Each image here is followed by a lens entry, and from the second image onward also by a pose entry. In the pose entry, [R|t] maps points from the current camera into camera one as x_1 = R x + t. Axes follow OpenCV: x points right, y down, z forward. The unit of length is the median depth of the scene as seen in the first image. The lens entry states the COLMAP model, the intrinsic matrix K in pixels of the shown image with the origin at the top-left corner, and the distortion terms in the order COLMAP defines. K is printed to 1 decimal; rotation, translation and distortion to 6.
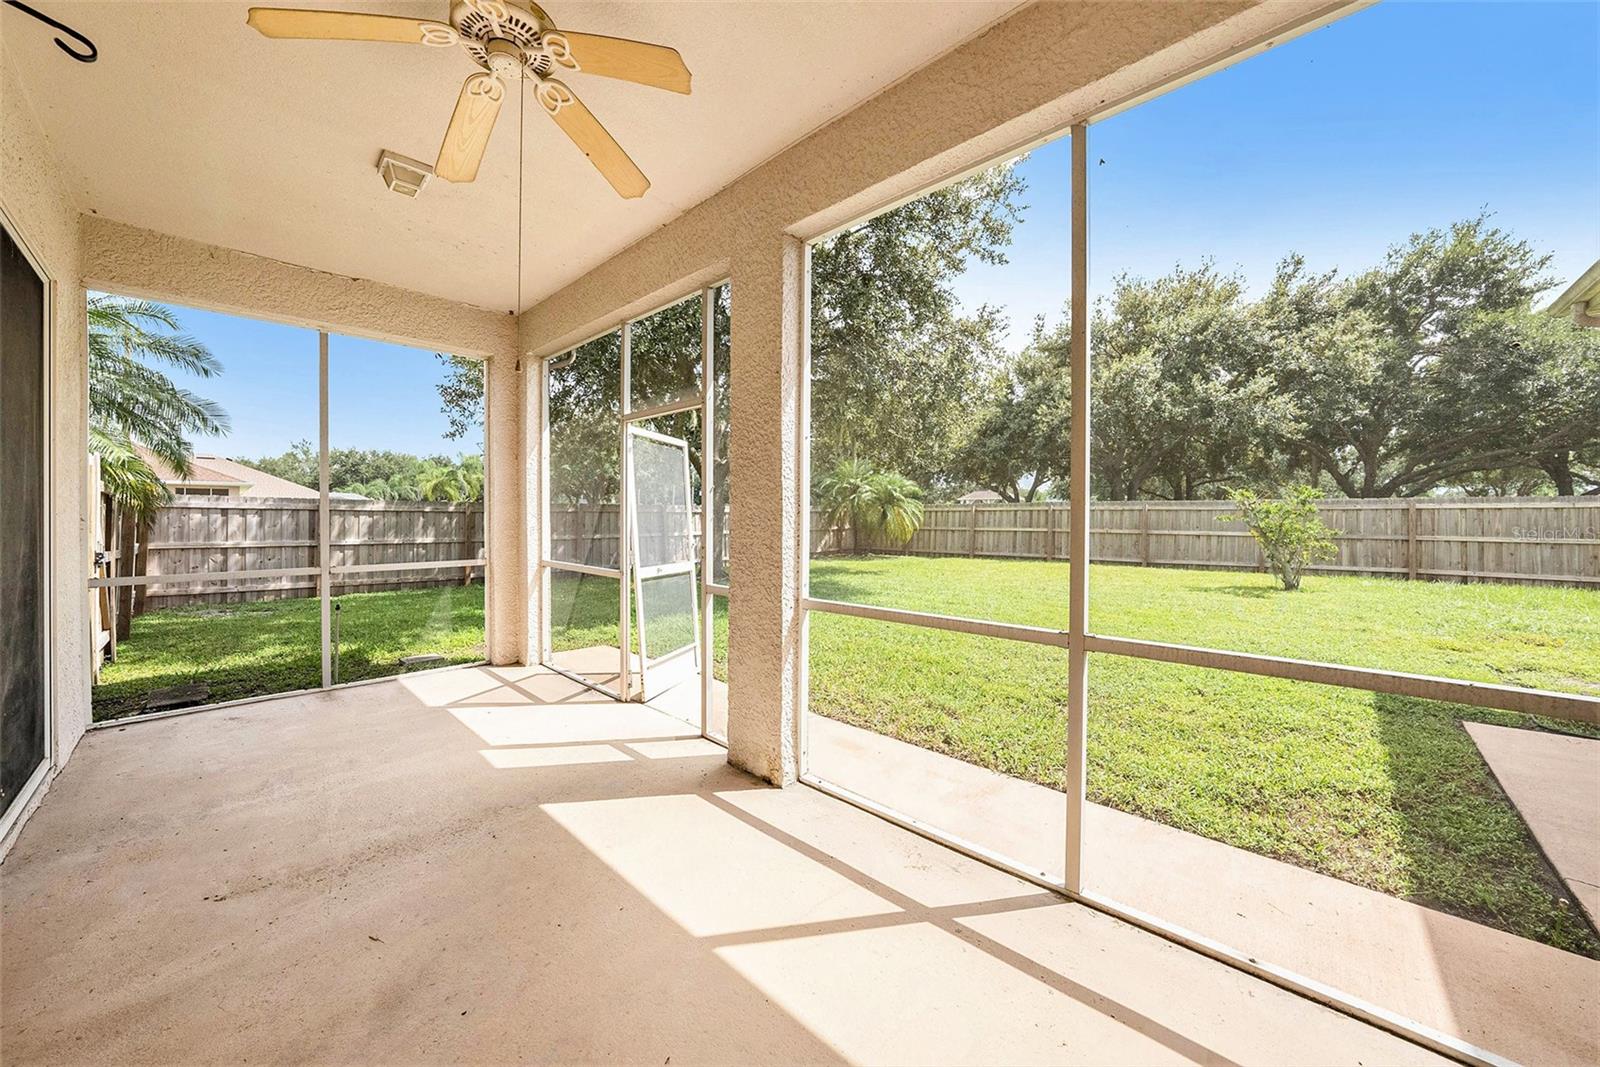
lens RADIAL K [[556.3, 0, 808.0], [0, 556.3, 524.2], [0, 0, 1]] dist [-0.018186, 0.003294]
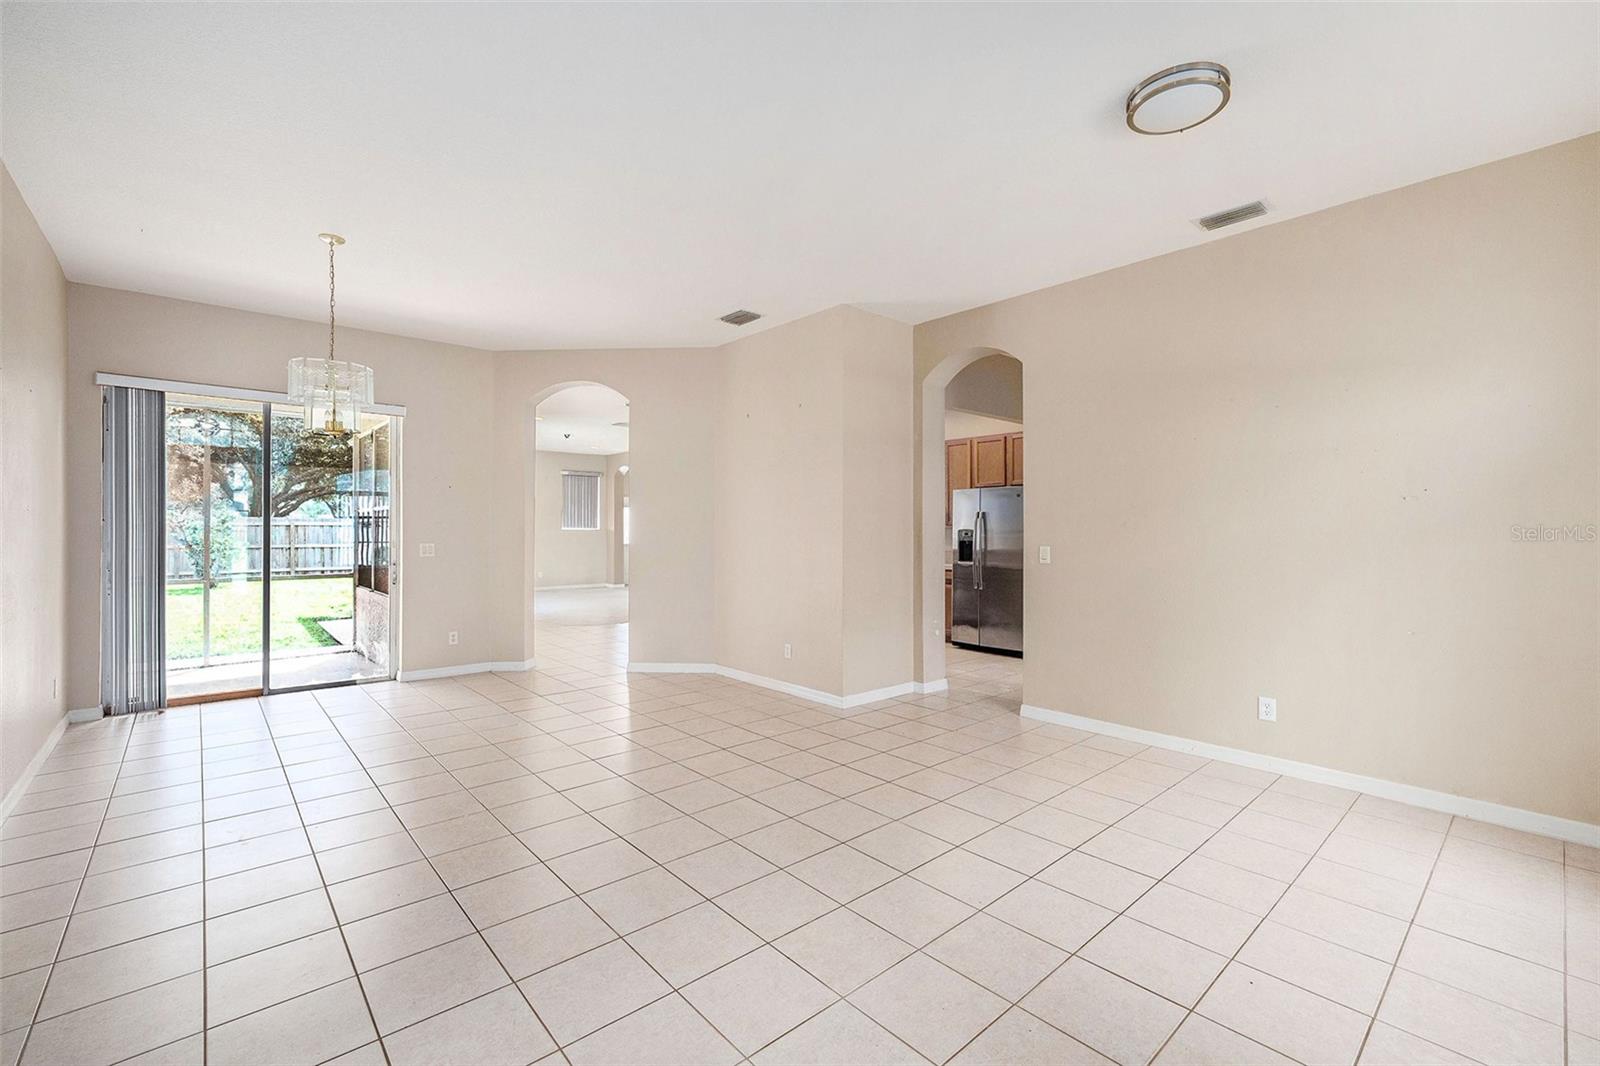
lens RADIAL K [[686.0, 0, 799.0], [0, 686.0, 531.0], [0, 0, 1]] dist [0.000274, 0.001456]
pose [[0.093471, -0.003366, 0.995616, -0.498043], [0.011282, 0.999934, 0.002322, -0.003709], [-0.995558, 0.011015, 0.093502, -0.434136]]
